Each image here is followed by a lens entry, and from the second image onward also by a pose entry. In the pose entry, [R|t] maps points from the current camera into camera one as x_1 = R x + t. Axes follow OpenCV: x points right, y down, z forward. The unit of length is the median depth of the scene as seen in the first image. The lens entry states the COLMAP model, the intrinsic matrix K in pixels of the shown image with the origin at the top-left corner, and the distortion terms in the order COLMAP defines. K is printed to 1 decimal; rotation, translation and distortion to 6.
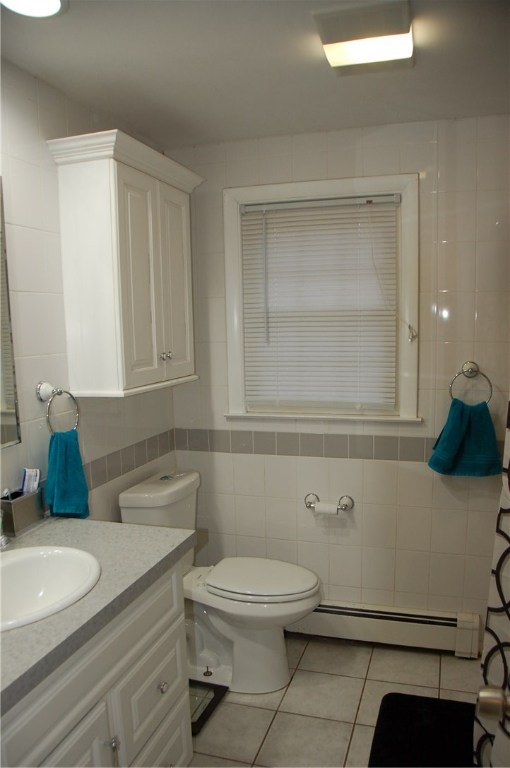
lens RADIAL K [[601.9, 0, 262.5], [0, 601.9, 385.8], [0, 0, 1]] dist [-0.135118, 0.072601]
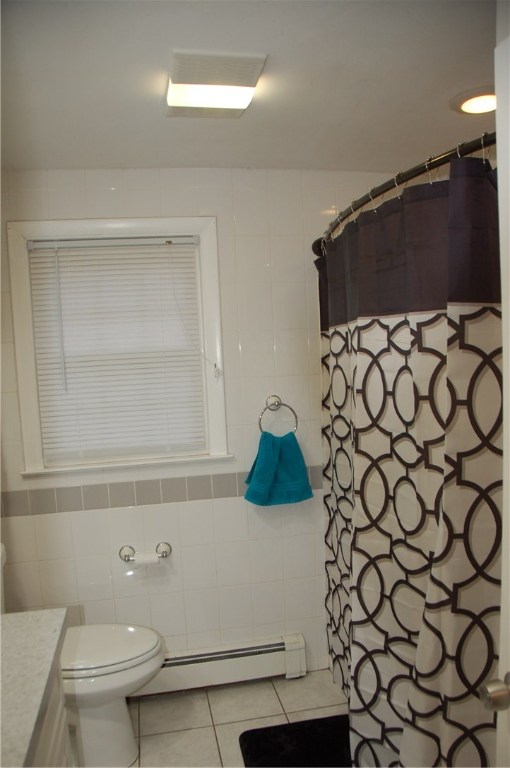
lens RADIAL K [[601.9, 0, 257.8], [0, 601.9, 389.5], [0, 0, 1]] dist [-0.135118, 0.072601]
pose [[0.881184, -0.059497, 0.469014, -0.172256], [0.087446, 0.995444, -0.038017, -0.013026], [-0.464615, 0.074514, 0.882372, 0.064544]]
